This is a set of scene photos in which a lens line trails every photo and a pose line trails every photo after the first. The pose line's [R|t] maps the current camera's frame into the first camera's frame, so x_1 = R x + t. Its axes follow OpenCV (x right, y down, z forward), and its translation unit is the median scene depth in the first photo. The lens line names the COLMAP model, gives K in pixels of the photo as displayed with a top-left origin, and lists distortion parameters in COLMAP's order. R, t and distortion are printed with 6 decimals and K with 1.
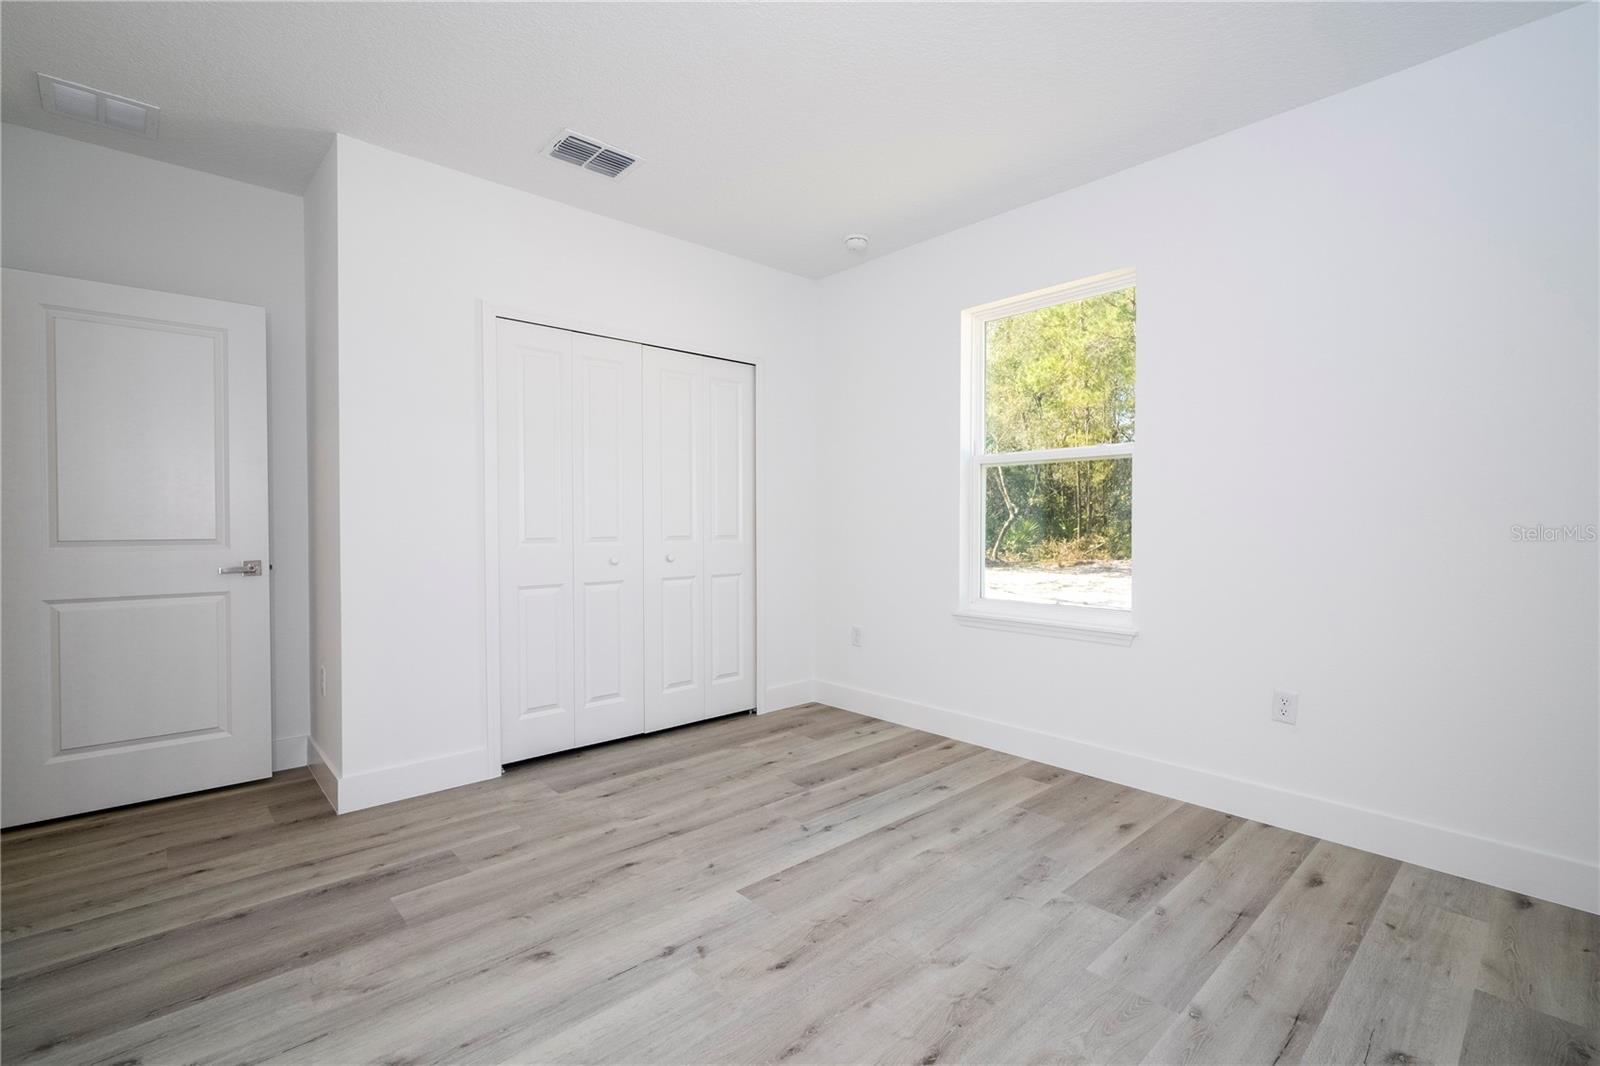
lens RADIAL K [[722.0, 0, 809.9], [0, 722.0, 532.2], [0, 0, 1]] dist [-0.001588, 0.001410]
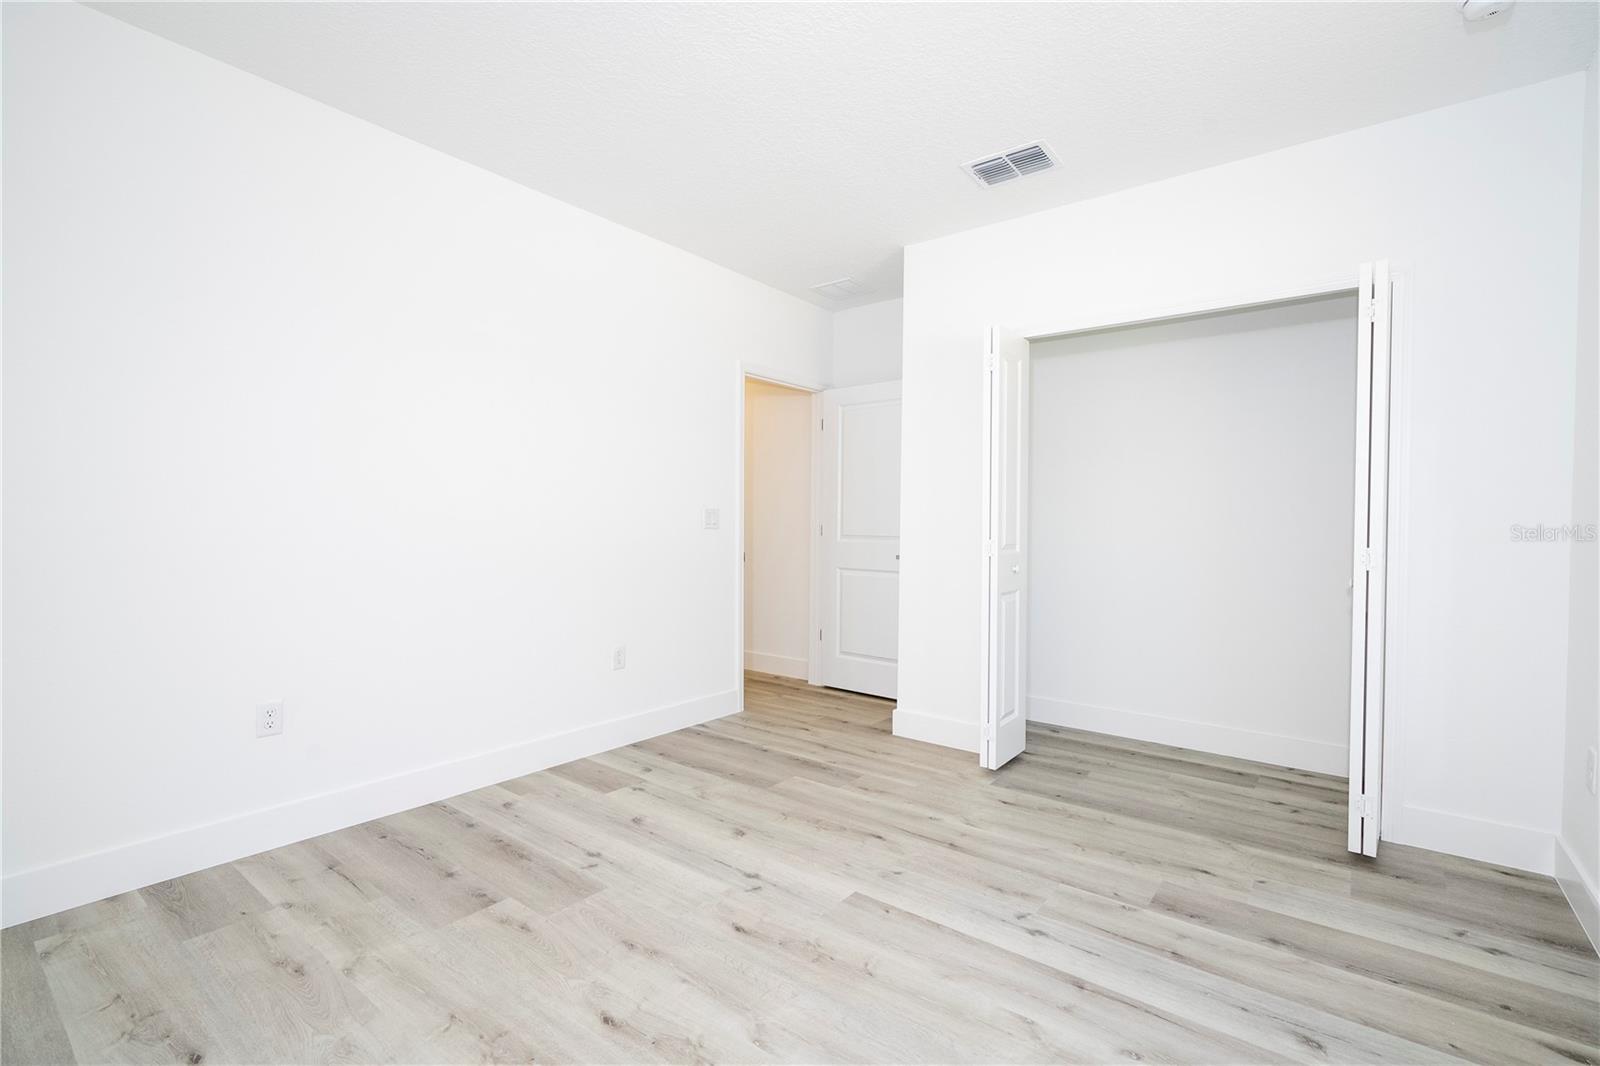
lens RADIAL K [[722.0, 0, 809.9], [0, 722.0, 532.2], [0, 0, 1]] dist [-0.001588, 0.001410]
pose [[0.161207, 0.014965, -0.986807, 0.740209], [-0.025713, 0.999609, 0.010958, -0.013162], [0.986586, 0.023607, 0.161529, 0.642027]]
